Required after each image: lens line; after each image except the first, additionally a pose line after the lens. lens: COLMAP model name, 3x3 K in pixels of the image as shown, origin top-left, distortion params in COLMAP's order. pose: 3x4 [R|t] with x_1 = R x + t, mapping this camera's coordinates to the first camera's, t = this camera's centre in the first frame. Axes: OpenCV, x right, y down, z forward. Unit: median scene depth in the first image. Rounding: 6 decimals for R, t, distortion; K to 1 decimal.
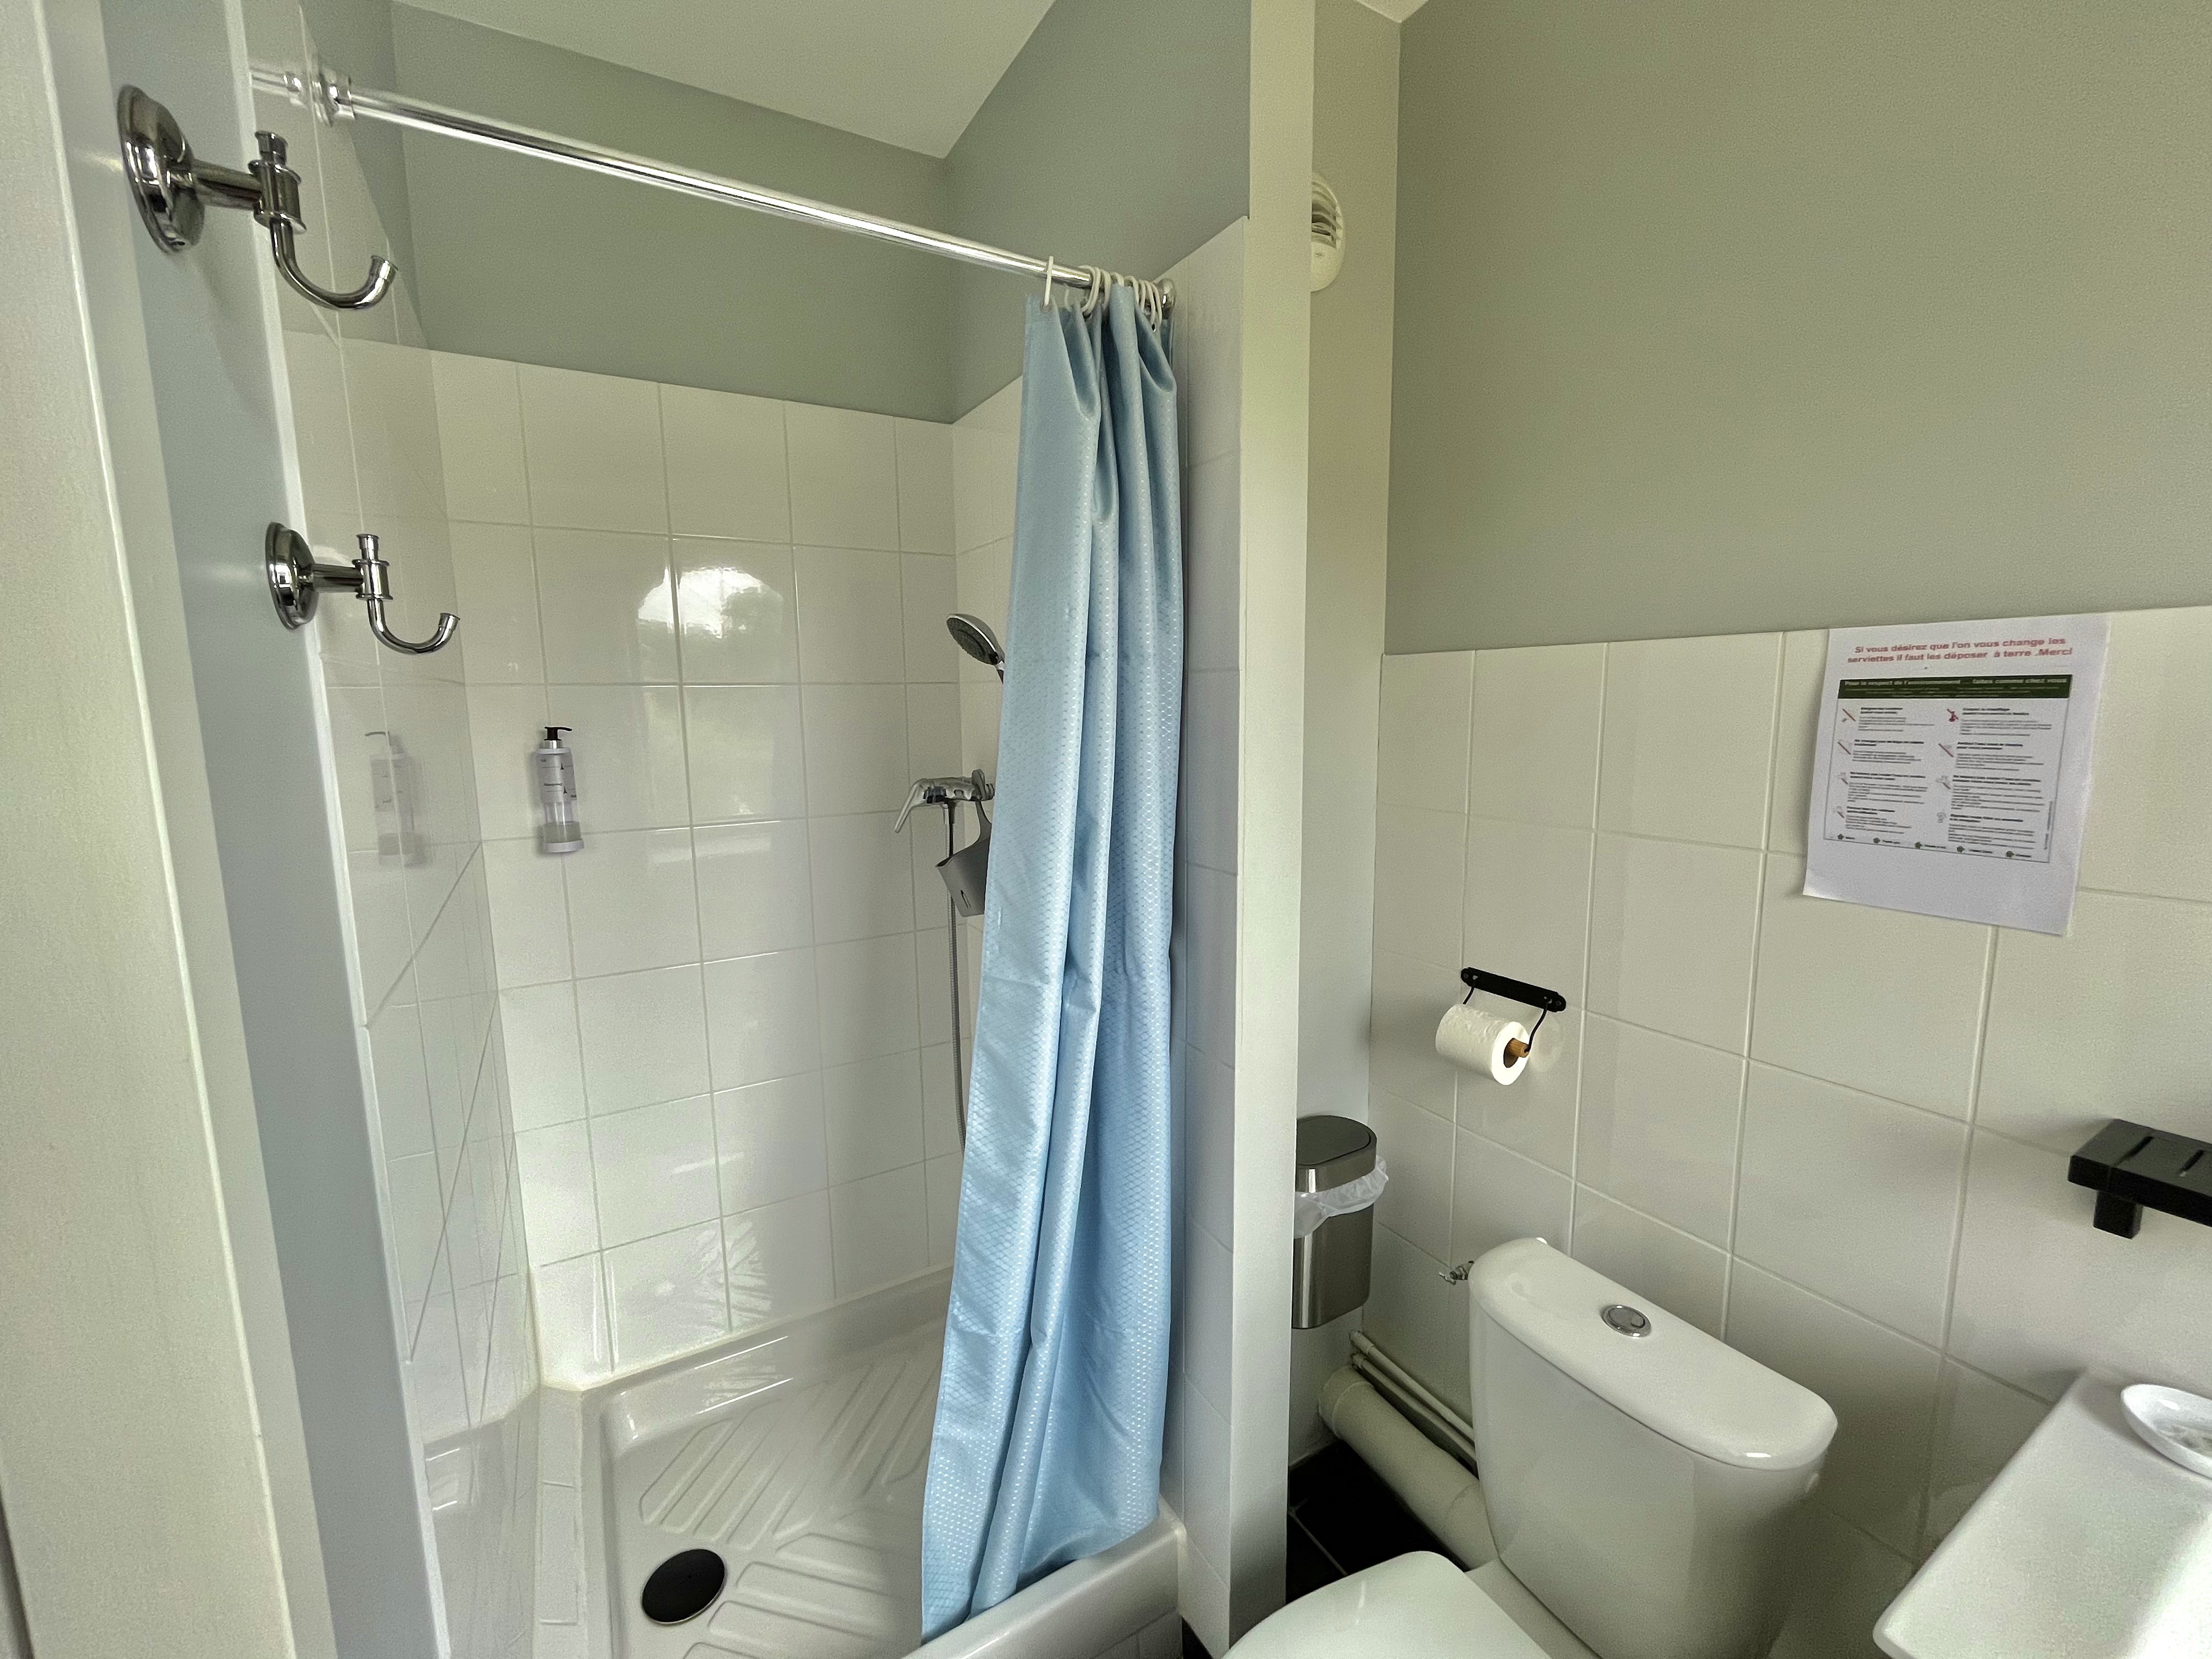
lens RADIAL K [[911.2, 0, 1106.0], [0, 911.2, 829.5], [0, 0, 1]] dist [-0.002027, -0.000415]
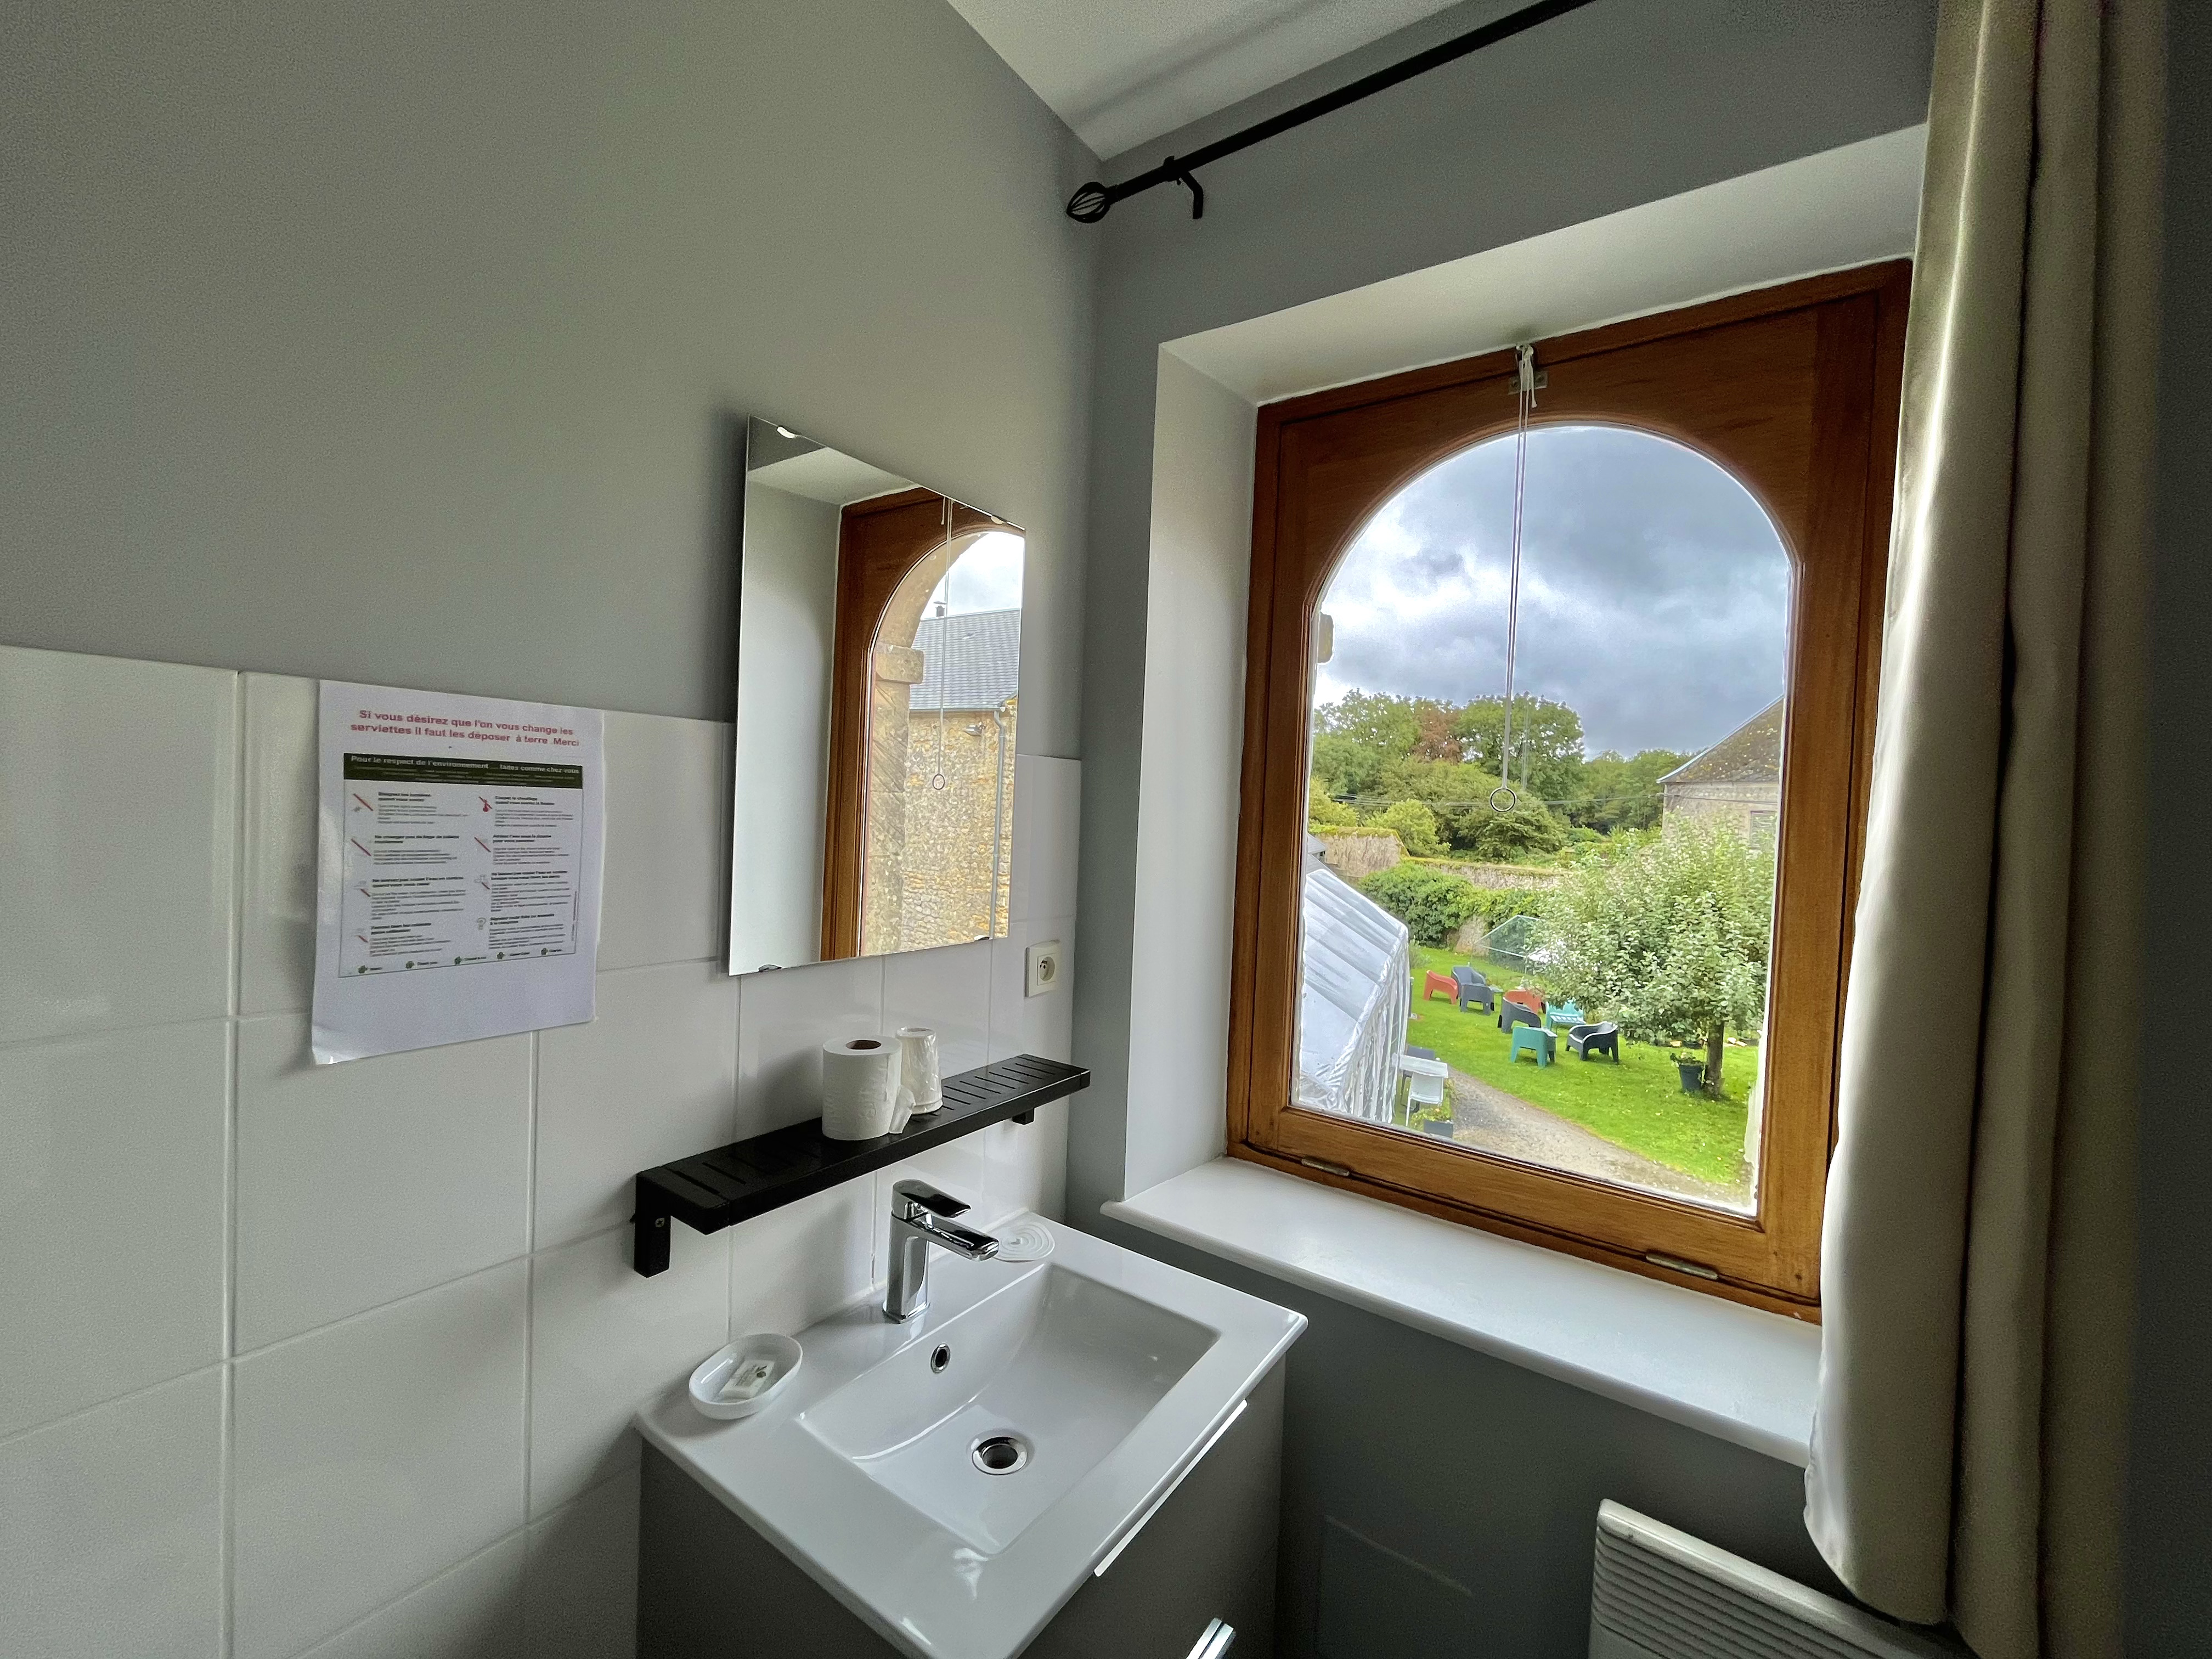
lens RADIAL K [[911.2, 0, 1106.0], [0, 911.2, 829.5], [0, 0, 1]] dist [-0.002027, -0.000415]
pose [[-0.405998, -0.029149, 0.913409, -0.096011], [0.092699, 0.993022, 0.072893, -0.108441], [-0.909160, 0.114266, -0.400463, 0.799443]]
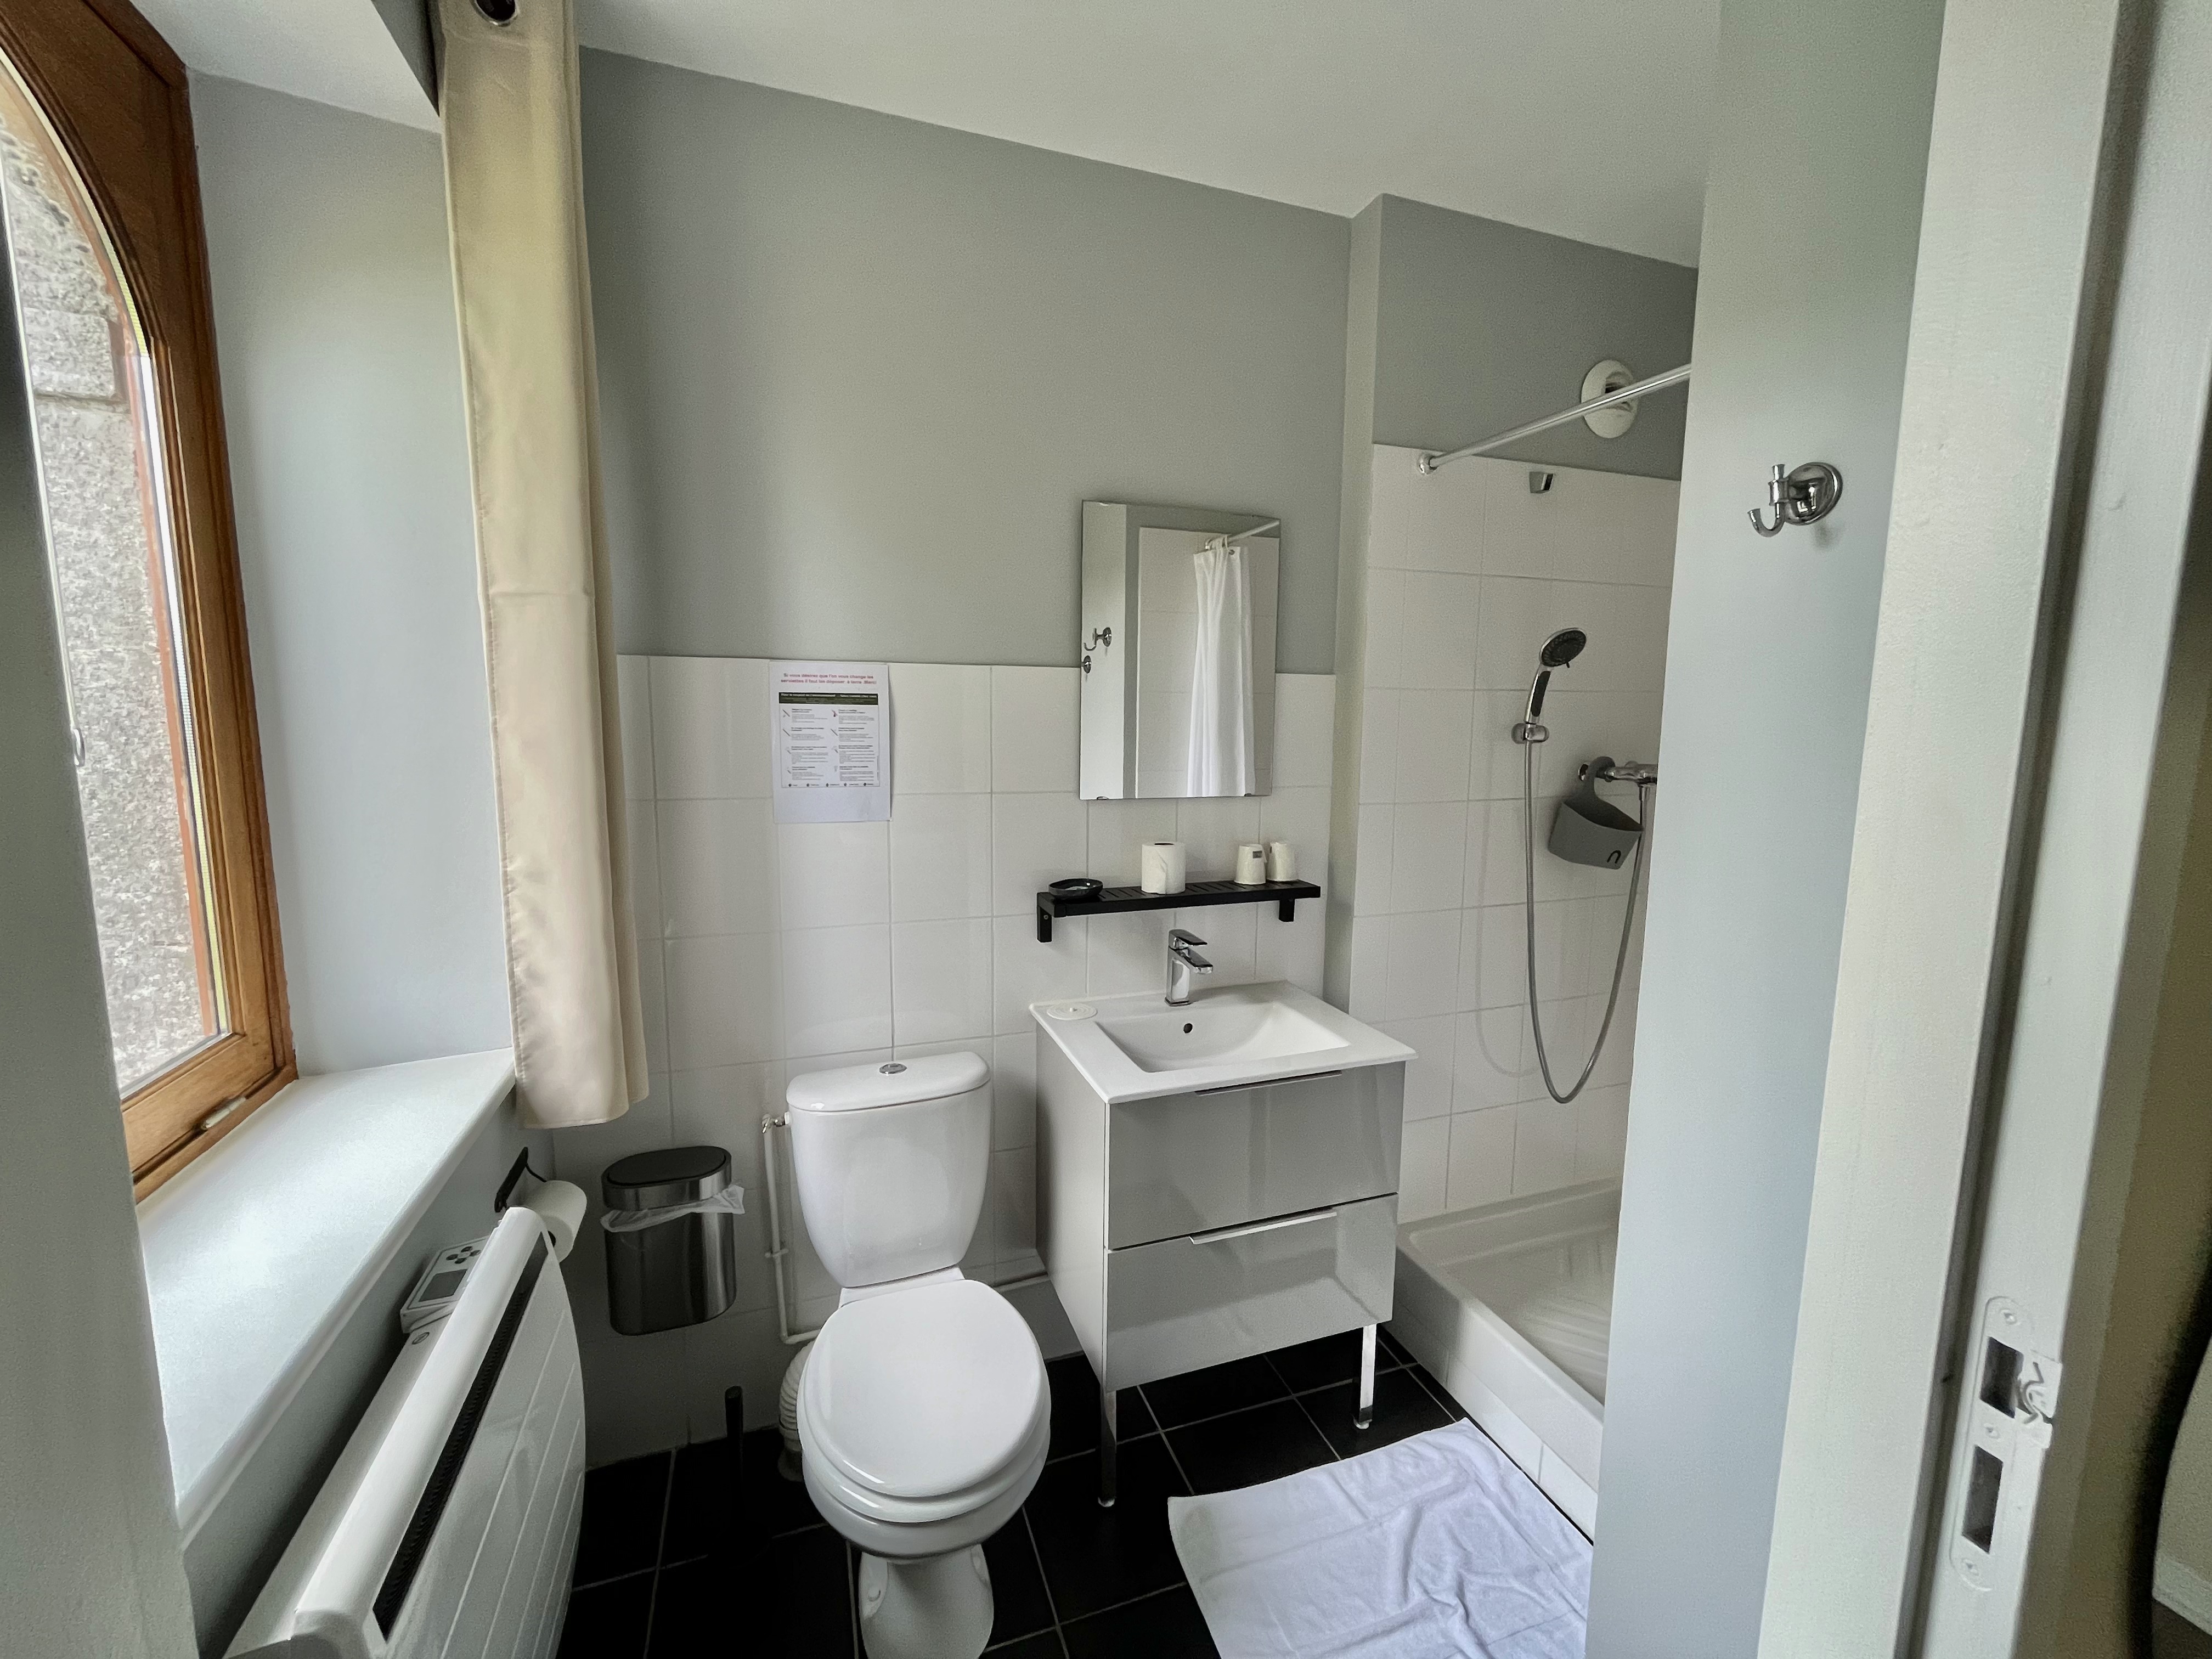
lens RADIAL K [[911.2, 0, 1106.0], [0, 911.2, 829.5], [0, 0, 1]] dist [-0.002027, -0.000415]
pose [[0.192012, -0.113055, 0.974859, -0.801410], [0.124345, 0.988139, 0.090103, 0.010790], [-0.973483, 0.103918, 0.203792, 0.097774]]
